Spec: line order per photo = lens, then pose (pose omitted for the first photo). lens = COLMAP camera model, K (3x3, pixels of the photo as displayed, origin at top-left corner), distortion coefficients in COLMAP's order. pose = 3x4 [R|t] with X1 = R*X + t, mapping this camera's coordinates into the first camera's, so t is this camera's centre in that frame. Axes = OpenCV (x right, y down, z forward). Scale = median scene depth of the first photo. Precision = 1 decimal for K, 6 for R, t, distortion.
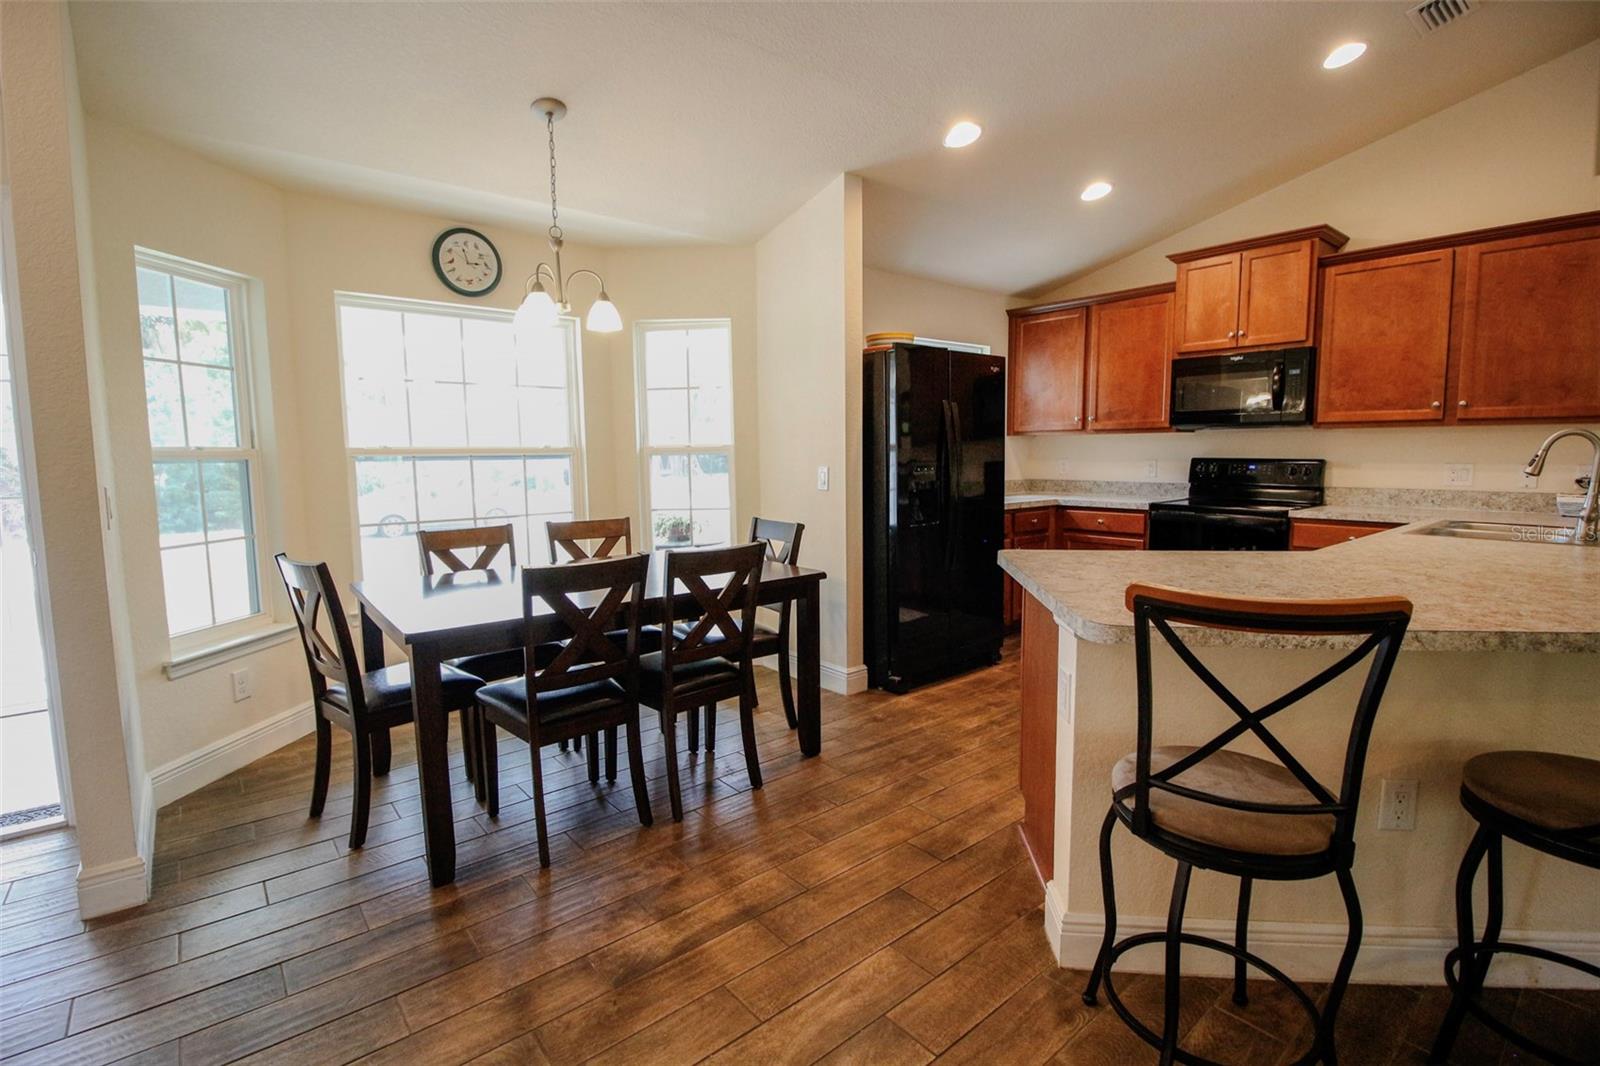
lens RADIAL K [[742.3, 0, 790.0], [0, 742.3, 530.1], [0, 0, 1]] dist [-0.005136, -0.006719]
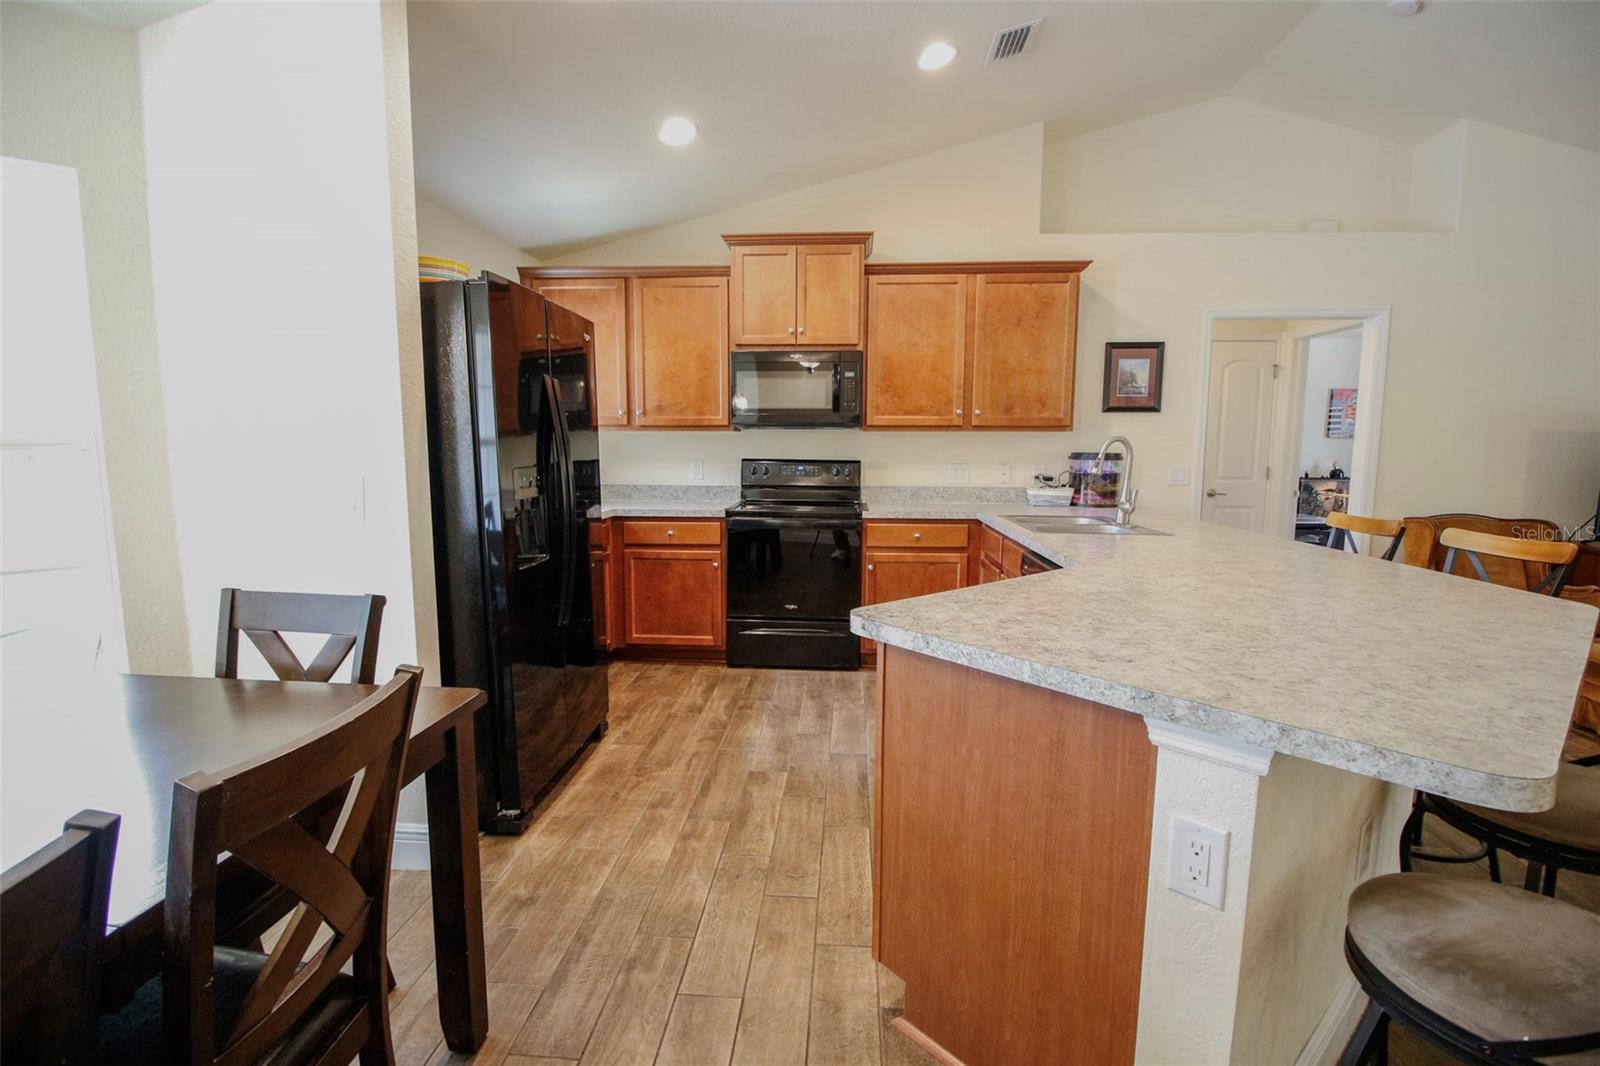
lens RADIAL K [[742.3, 0, 798.1], [0, 742.3, 533.1], [0, 0, 1]] dist [-0.005136, -0.006719]
pose [[0.689688, -0.072719, 0.720446, -0.126739], [0.067089, 0.997082, 0.036417, -0.042894], [-0.720992, 0.023218, 0.692555, 0.388352]]
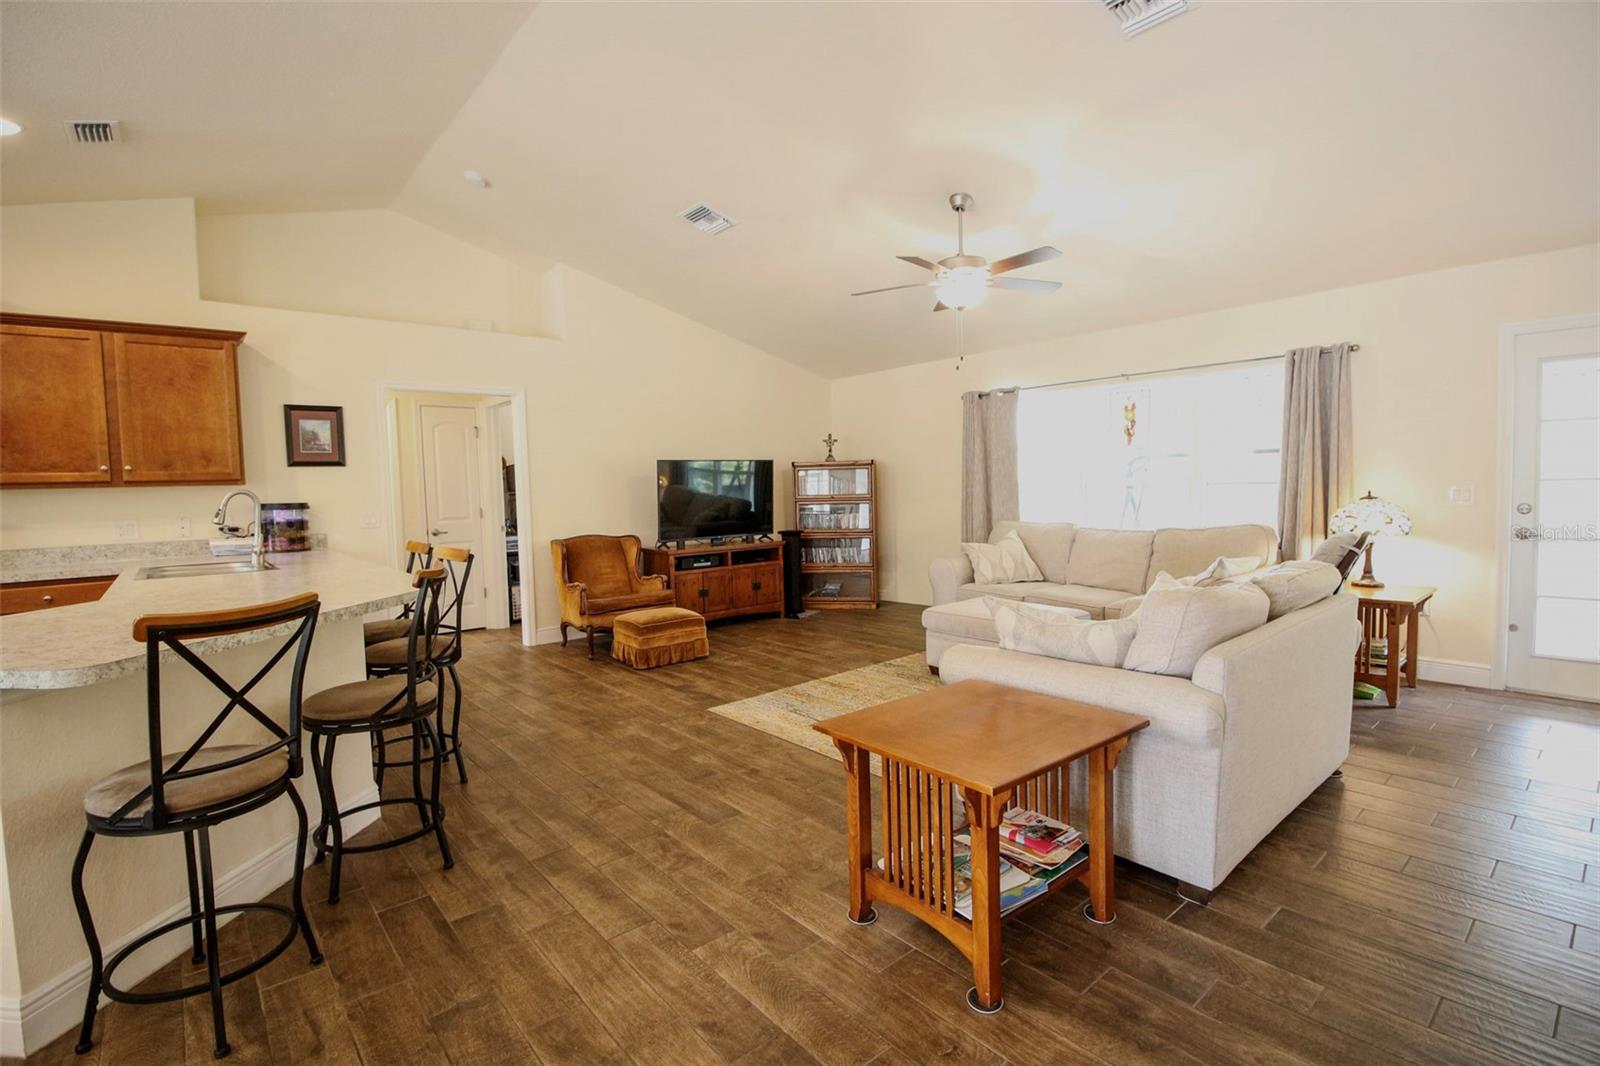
lens RADIAL K [[742.3, 0, 799.3], [0, 742.3, 521.9], [0, 0, 1]] dist [-0.005136, -0.006719]
pose [[-0.007332, -0.041046, 0.999130, -0.242127], [0.132327, 0.990331, 0.041655, 0.002870], [-0.991179, 0.132517, -0.001830, -0.030544]]
